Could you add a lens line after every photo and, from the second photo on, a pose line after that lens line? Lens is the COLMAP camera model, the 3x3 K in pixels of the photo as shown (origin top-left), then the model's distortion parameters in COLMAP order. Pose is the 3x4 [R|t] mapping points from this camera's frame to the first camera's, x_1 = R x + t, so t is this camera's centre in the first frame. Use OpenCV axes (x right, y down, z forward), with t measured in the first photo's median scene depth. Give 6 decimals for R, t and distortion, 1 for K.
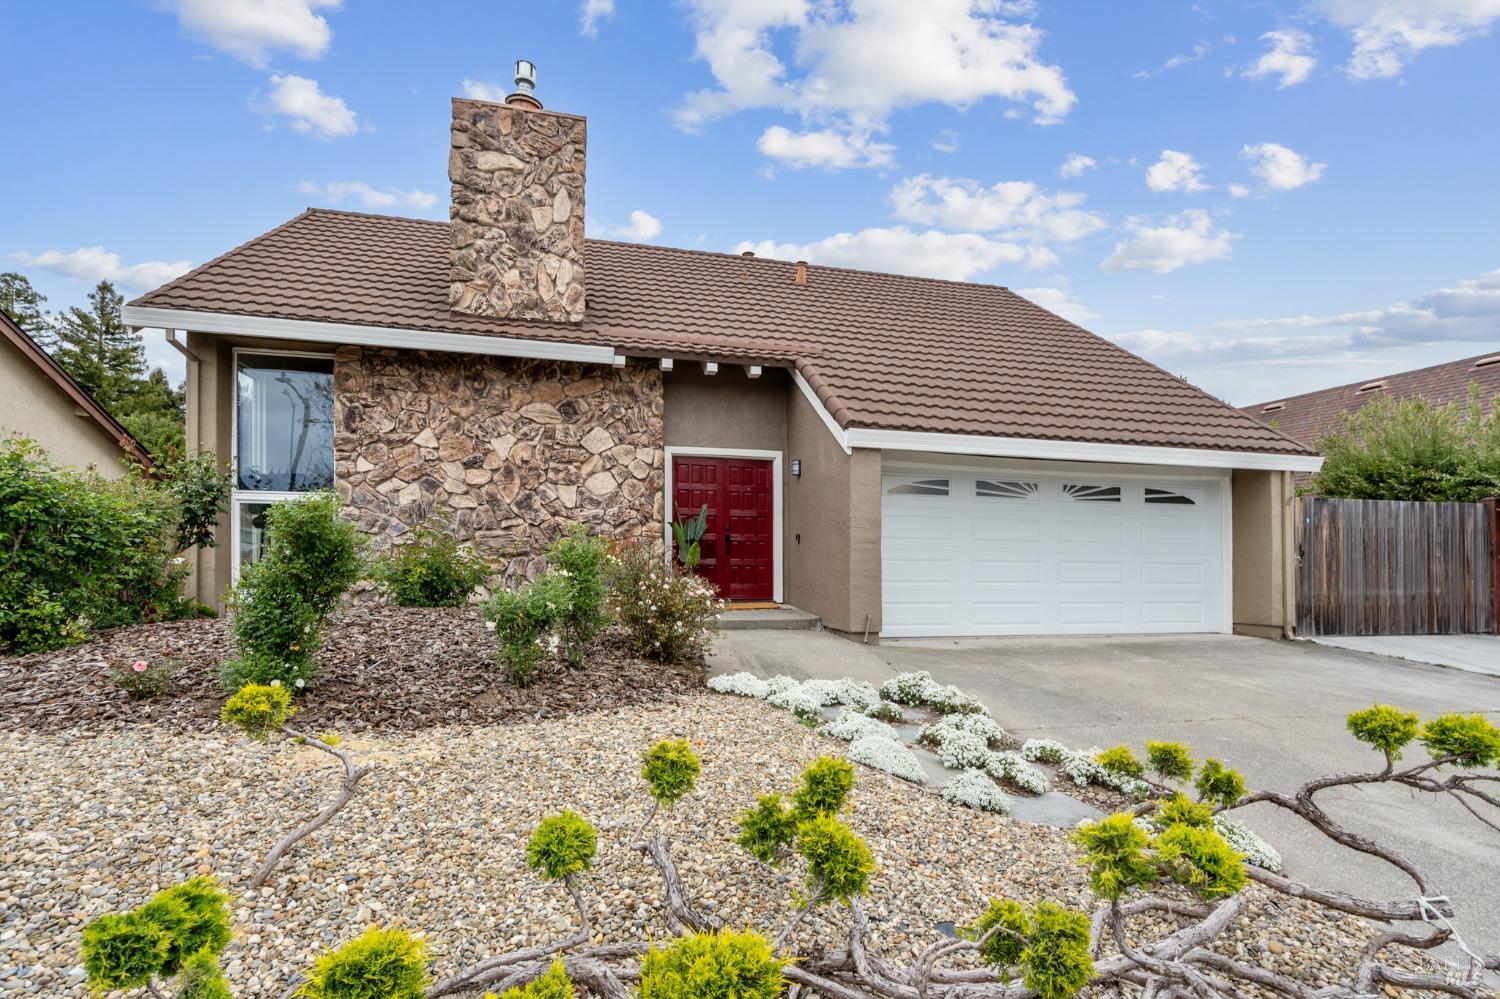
lens RADIAL K [[708.8, 0, 749.9], [0, 708.8, 508.5], [0, 0, 1]] dist [-0.002666, 0.000887]
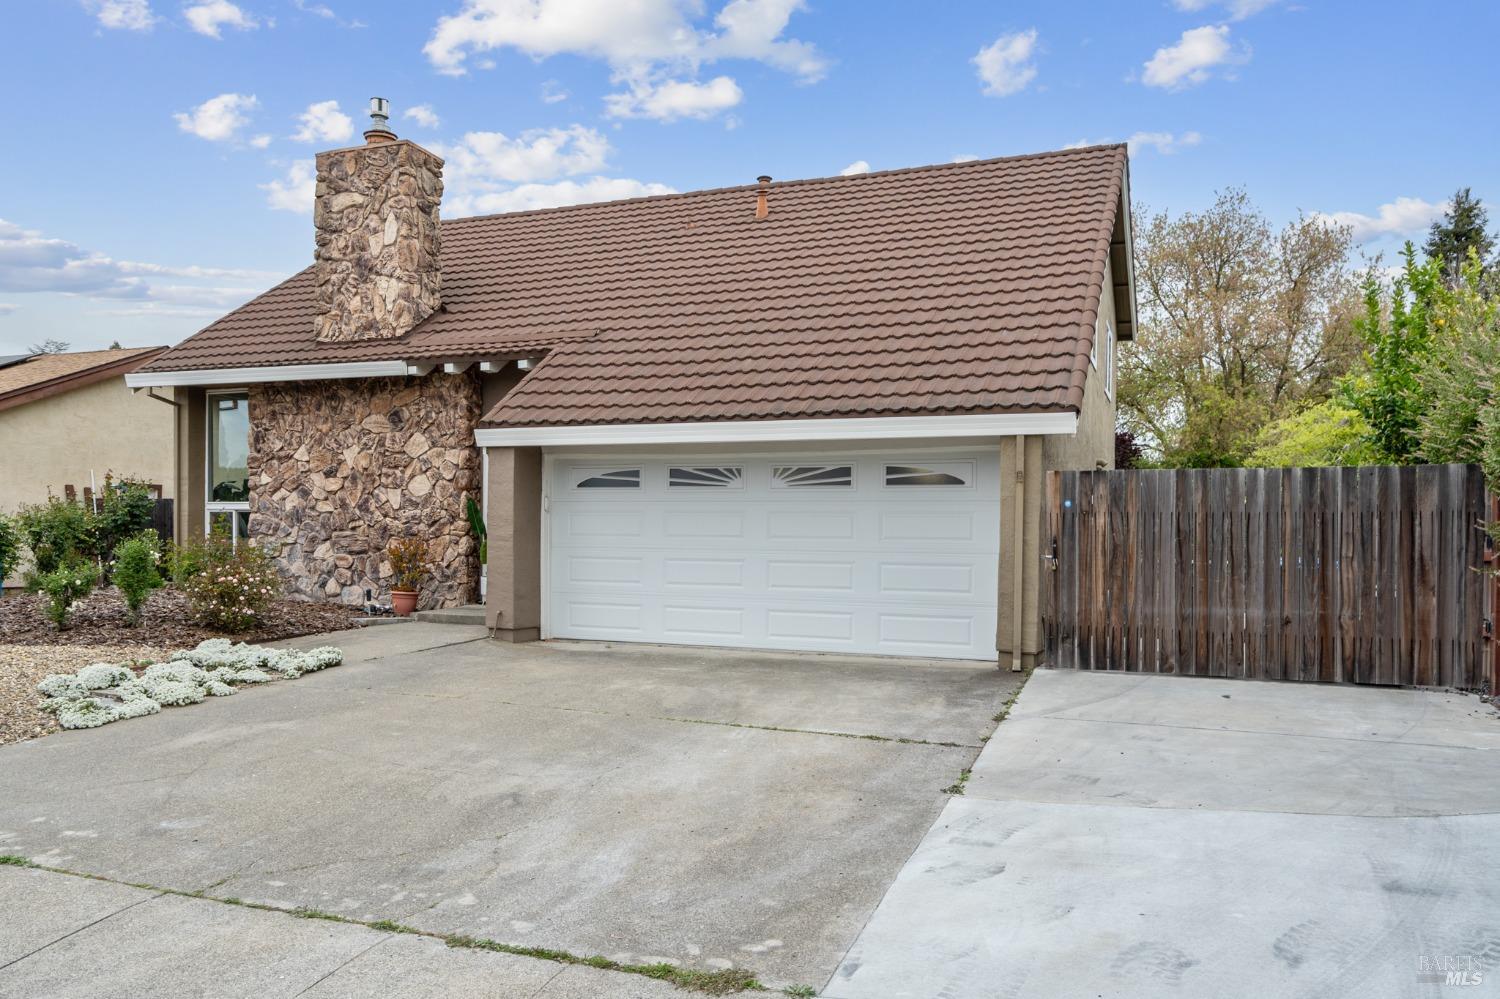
lens RADIAL K [[1080.7, 0, 748.5], [0, 1080.7, 504.7], [0, 0, 1]] dist [0.000446, -0.001938]
pose [[0.823159, -0.025057, -0.567258, 1.129376], [0.034002, 0.999408, 0.005195, 0.001673], [0.566793, -0.023564, 0.823523, -0.055790]]
